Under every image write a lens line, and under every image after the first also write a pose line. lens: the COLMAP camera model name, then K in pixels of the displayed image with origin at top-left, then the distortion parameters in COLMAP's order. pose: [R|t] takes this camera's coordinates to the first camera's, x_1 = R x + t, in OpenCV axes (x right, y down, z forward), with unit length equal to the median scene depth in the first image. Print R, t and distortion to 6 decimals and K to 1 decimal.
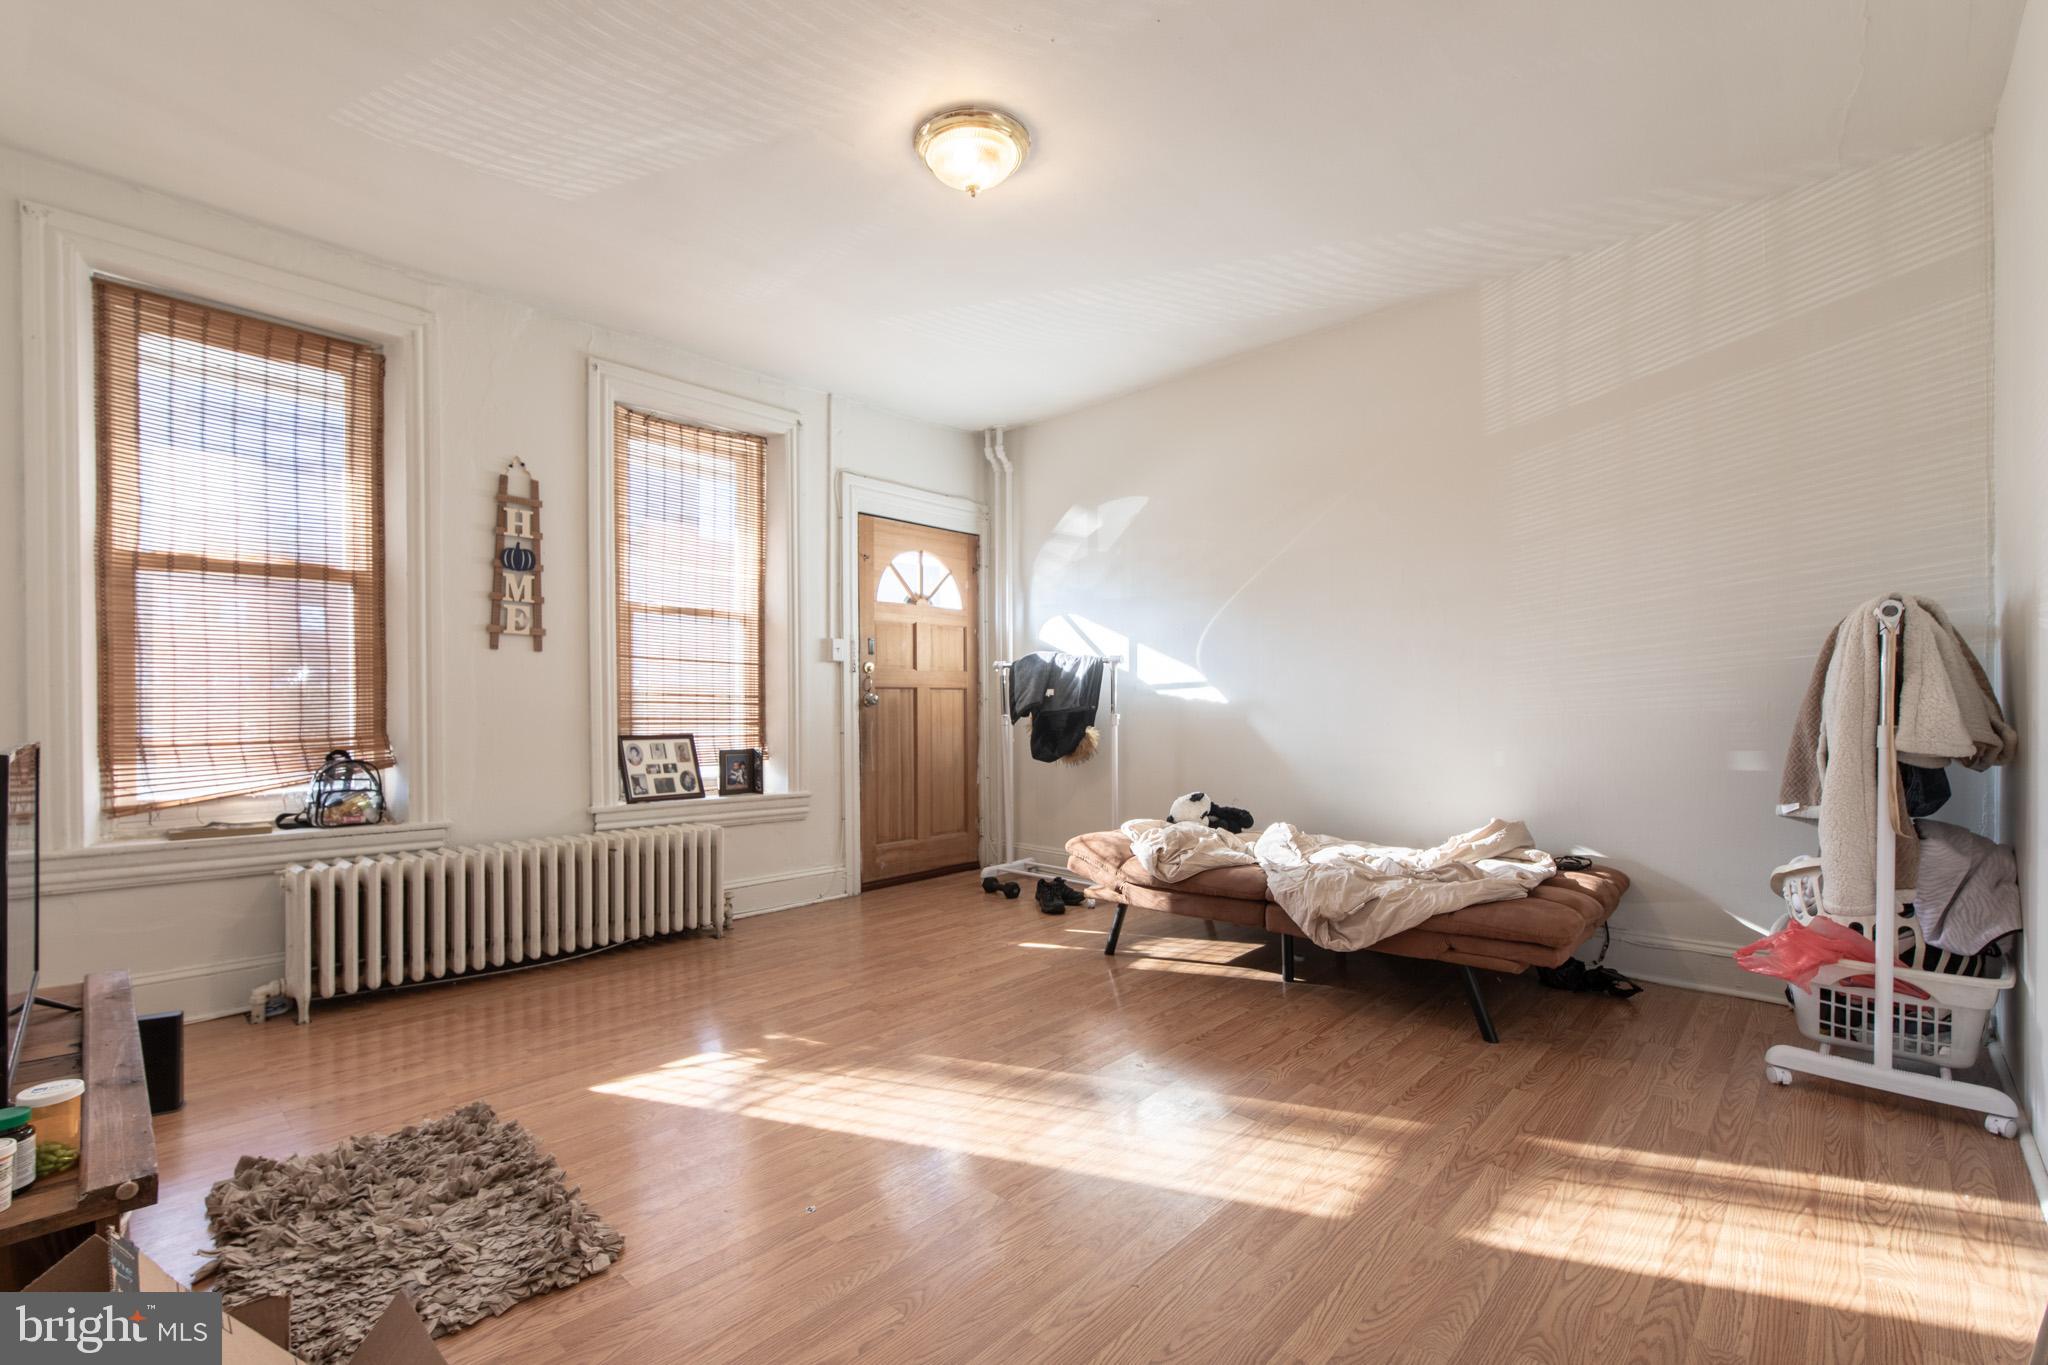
lens RADIAL K [[887.6, 0, 960.8], [0, 887.6, 709.2], [0, 0, 1]] dist [0.004309, 0.003913]
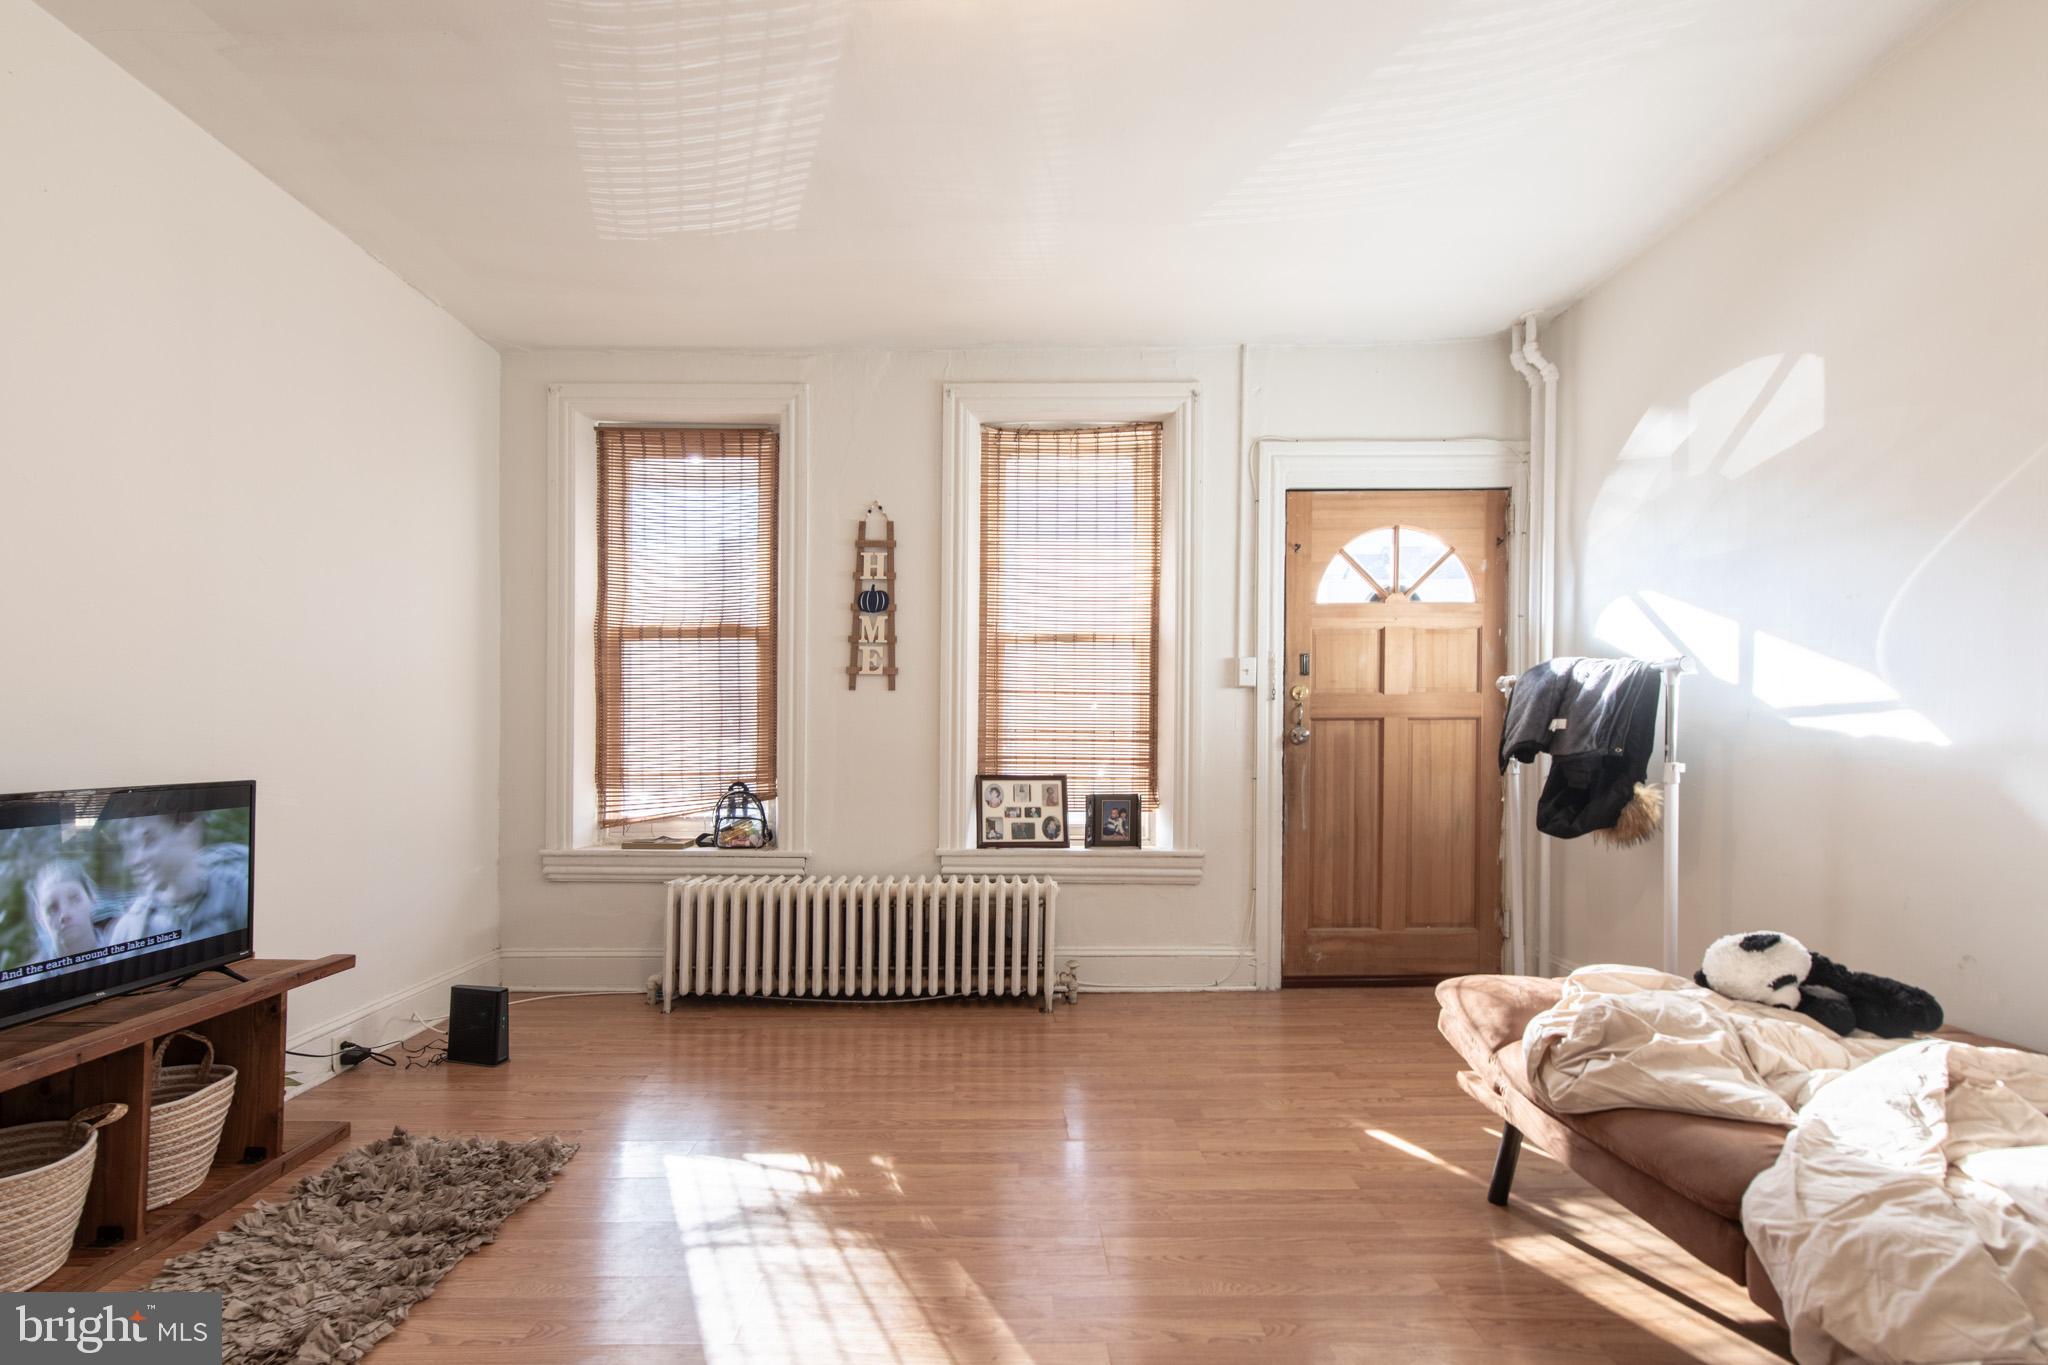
lens RADIAL K [[887.6, 0, 972.9], [0, 887.6, 739.7], [0, 0, 1]] dist [0.004309, 0.003913]
pose [[0.712009, 0.003979, -0.702159, 0.297170], [-0.000427, 0.999986, 0.005234, -0.014015], [0.702170, -0.003427, 0.712001, 0.344832]]
